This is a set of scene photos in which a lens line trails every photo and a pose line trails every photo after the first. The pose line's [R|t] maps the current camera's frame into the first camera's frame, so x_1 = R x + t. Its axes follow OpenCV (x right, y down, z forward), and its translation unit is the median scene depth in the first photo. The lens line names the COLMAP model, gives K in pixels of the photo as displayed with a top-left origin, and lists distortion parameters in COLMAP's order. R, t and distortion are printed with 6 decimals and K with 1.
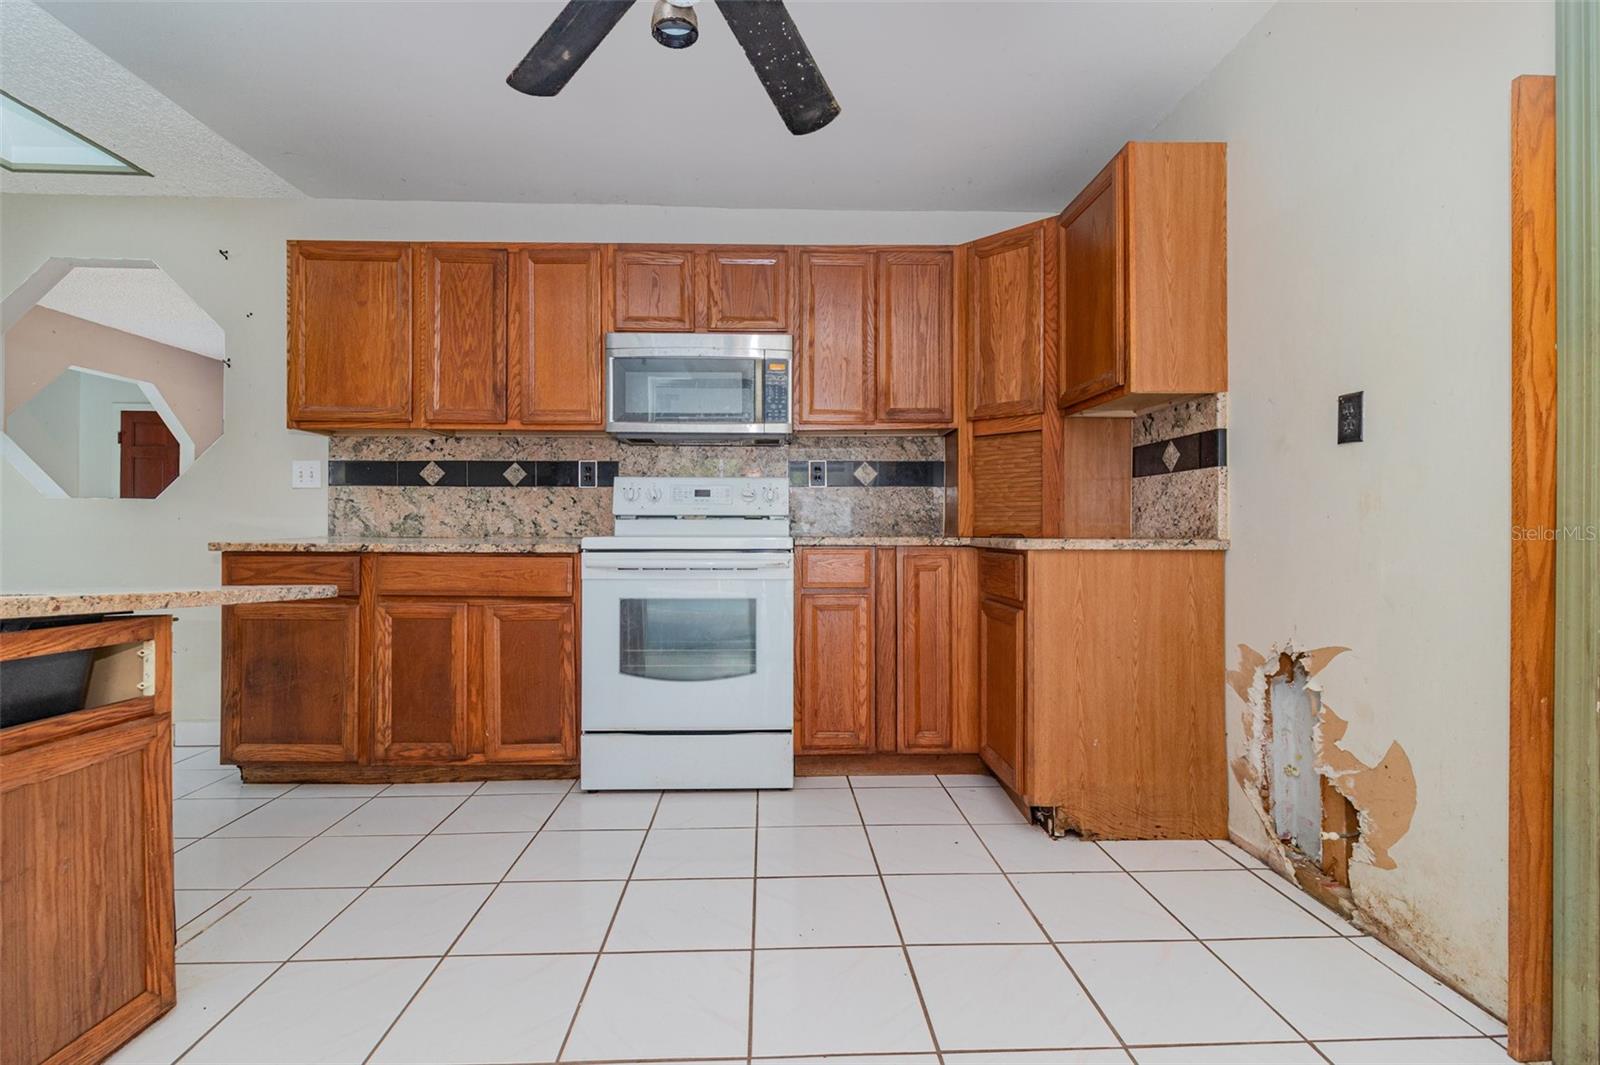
lens RADIAL K [[741.3, 0, 797.2], [0, 741.3, 525.5], [0, 0, 1]] dist [0.000358, -0.000192]
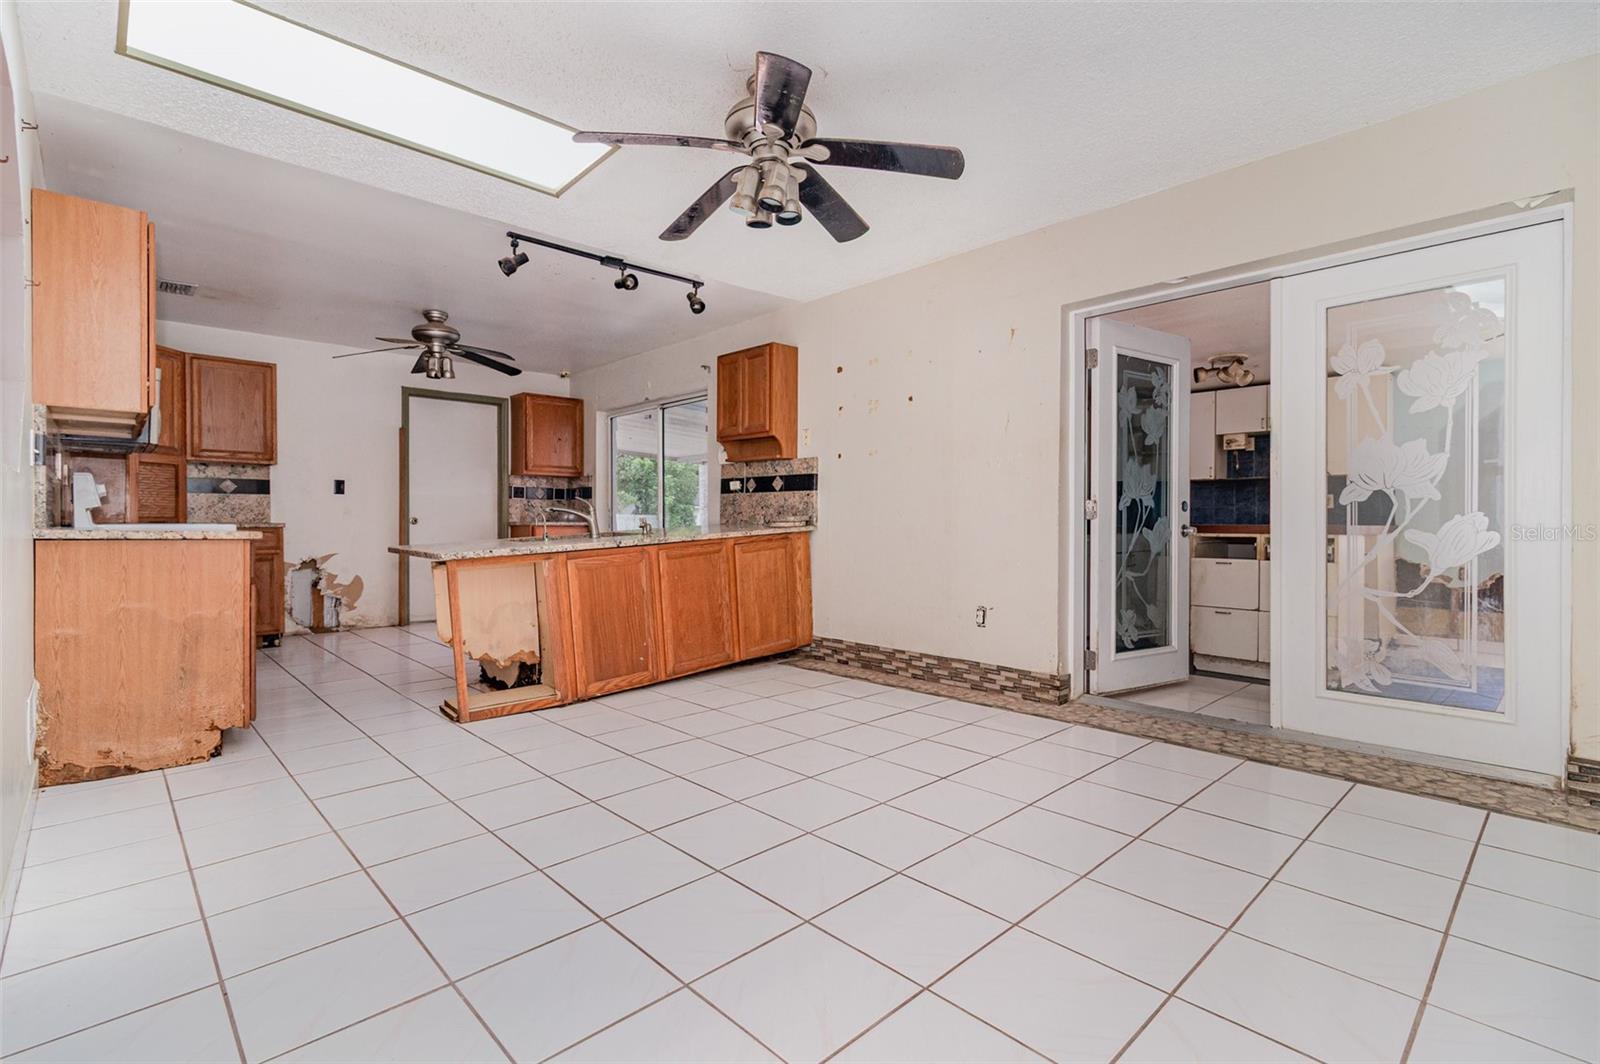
lens RADIAL K [[741.3, 0, 797.2], [0, 741.3, 525.0], [0, 0, 1]] dist [0.000358, -0.000192]
pose [[-0.655452, 0.003378, 0.755229, -2.800380], [0.001105, 0.999993, -0.003514, 0.041272], [-0.755236, -0.001468, -0.655452, 1.409527]]
